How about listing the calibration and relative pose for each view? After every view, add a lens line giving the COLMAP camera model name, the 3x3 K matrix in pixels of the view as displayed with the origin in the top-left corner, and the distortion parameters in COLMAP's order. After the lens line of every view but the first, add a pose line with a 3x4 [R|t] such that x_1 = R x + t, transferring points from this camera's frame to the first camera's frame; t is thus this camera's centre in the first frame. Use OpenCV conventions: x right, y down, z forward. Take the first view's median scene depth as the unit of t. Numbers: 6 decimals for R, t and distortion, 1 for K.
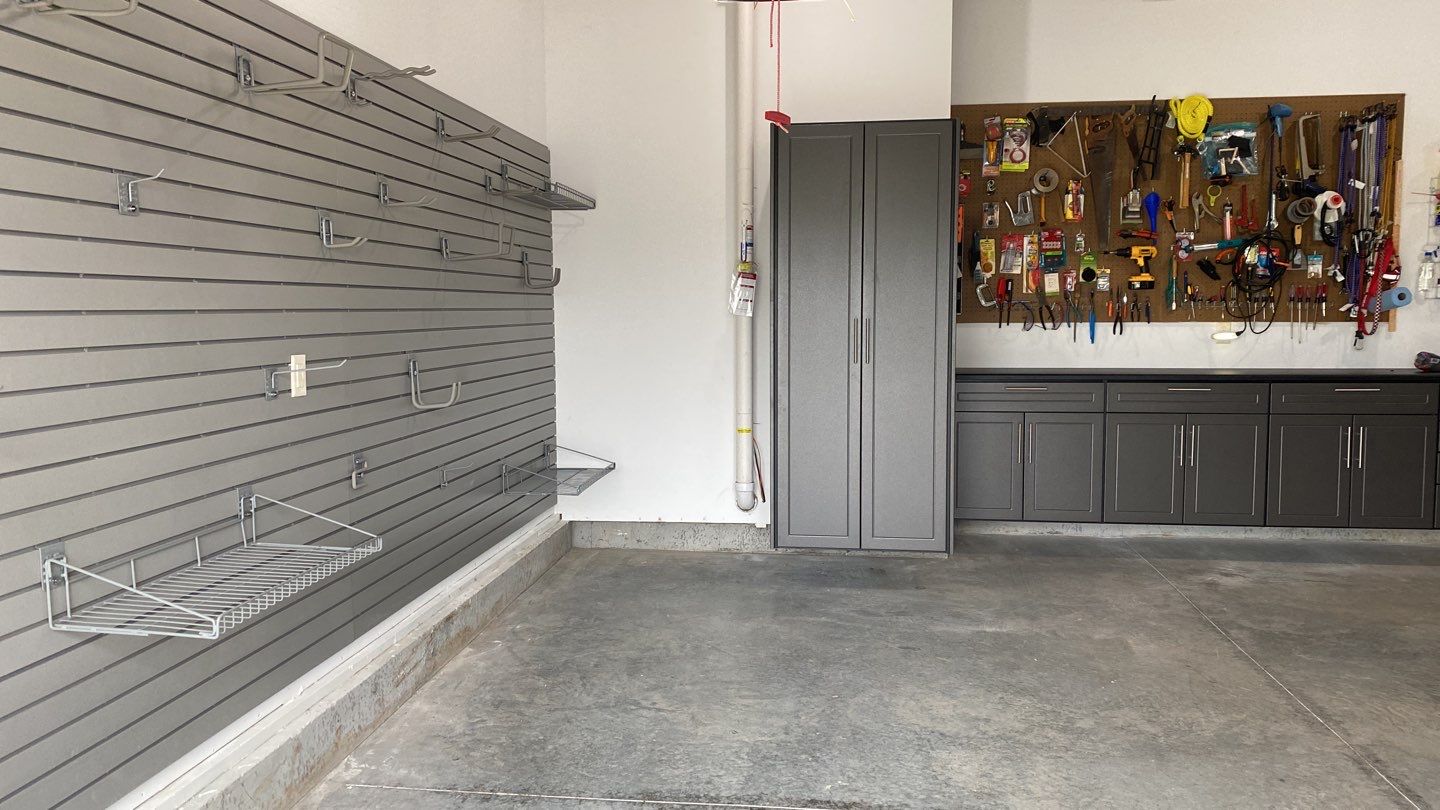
lens RADIAL K [[1081.1, 0, 720.0], [0, 1081.1, 405.0], [0, 0, 1]] dist [0.024446, -0.038766]
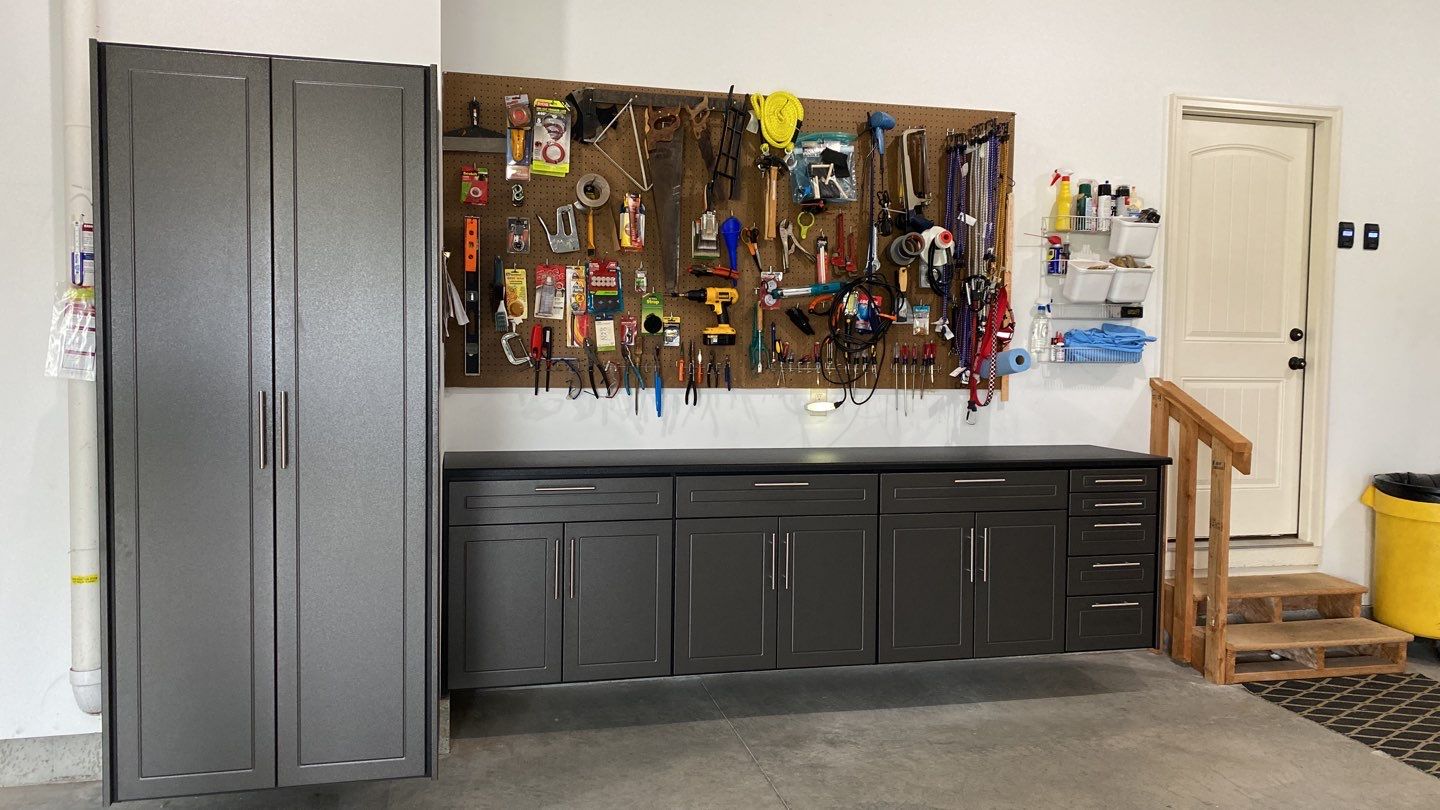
lens RADIAL K [[1080.2, 0, 720.0], [0, 1080.2, 405.0], [0, 0, 1]] dist [0.155122, -0.258297]
pose [[0.933910, -0.004073, 0.357485, 0.125440], [0.015112, 0.999491, -0.028093, -0.045839], [-0.357188, 0.031639, 0.933496, 0.313823]]
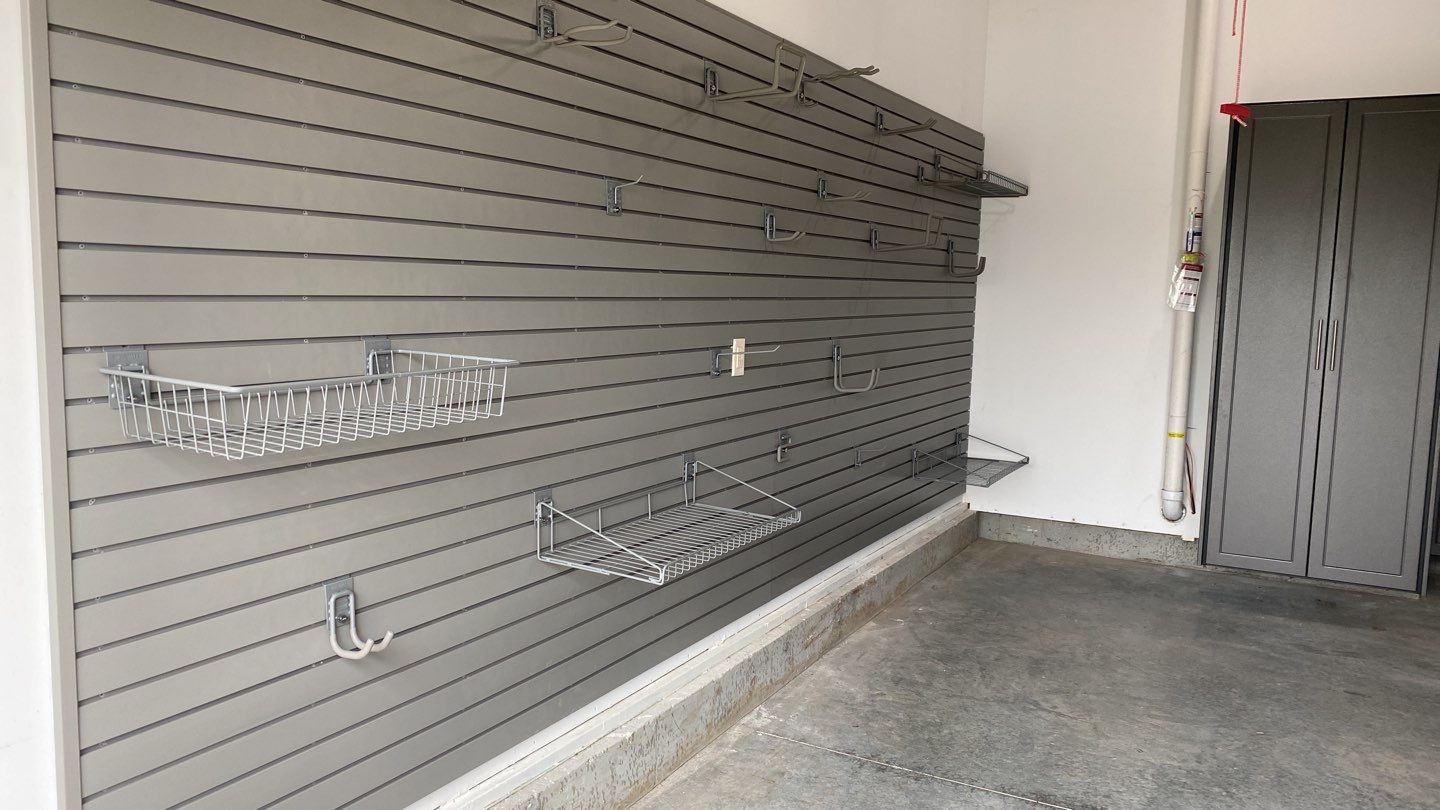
lens RADIAL K [[1089.9, 0, 720.0], [0, 1089.9, 405.0], [0, 0, 1]] dist [0.078780, -0.127988]
pose [[0.928502, 0.067392, -0.365162, 0.002282], [-0.060713, 0.997712, 0.029757, -0.006069], [0.366331, -0.005460, 0.930468, -0.025721]]
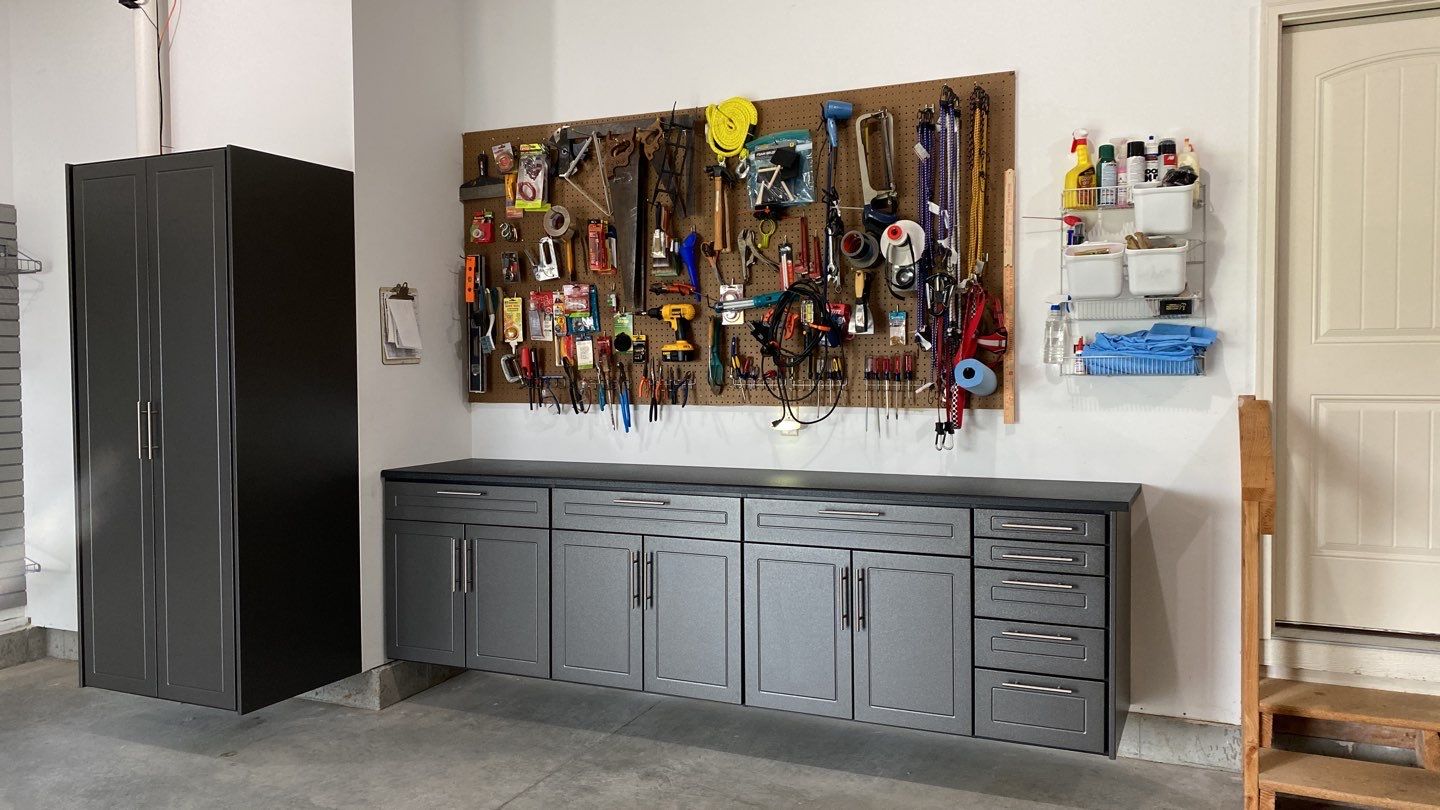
lens RADIAL K [[1080.2, 0, 720.0], [0, 1080.2, 405.0], [0, 0, 1]] dist [0.155122, -0.258297]
pose [[0.953469, 0.009781, -0.301332, 0.666798], [-0.024567, 0.998670, -0.045319, -0.045370], [0.300488, 0.050613, 0.952442, 0.311259]]
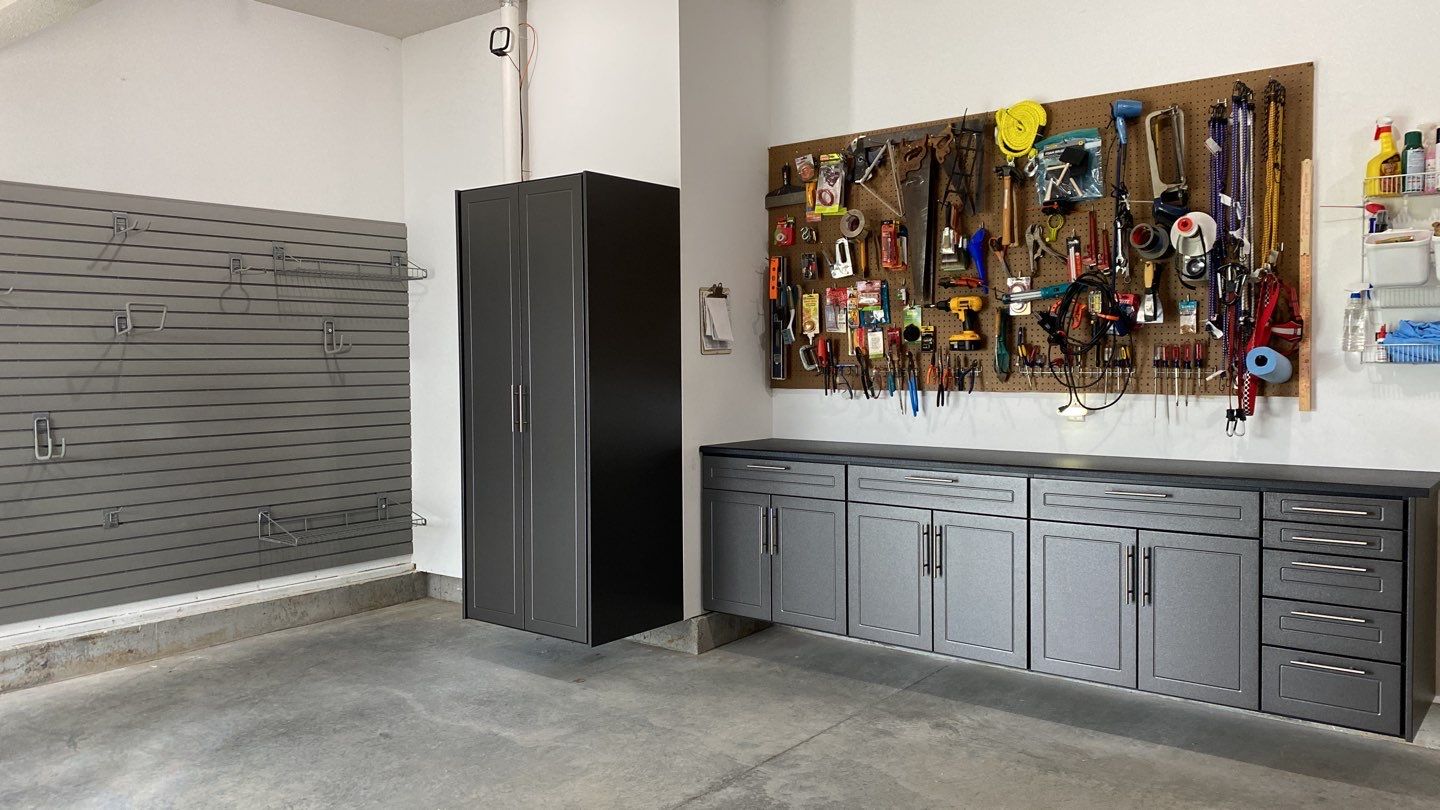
lens RADIAL K [[1089.9, 0, 720.0], [0, 1089.9, 405.0], [0, 0, 1]] dist [0.078780, -0.127988]
pose [[0.851208, 0.020220, -0.524438, 0.683902], [-0.041236, 0.998745, -0.028423, -0.037950], [0.523205, 0.045820, 0.850974, 0.231988]]
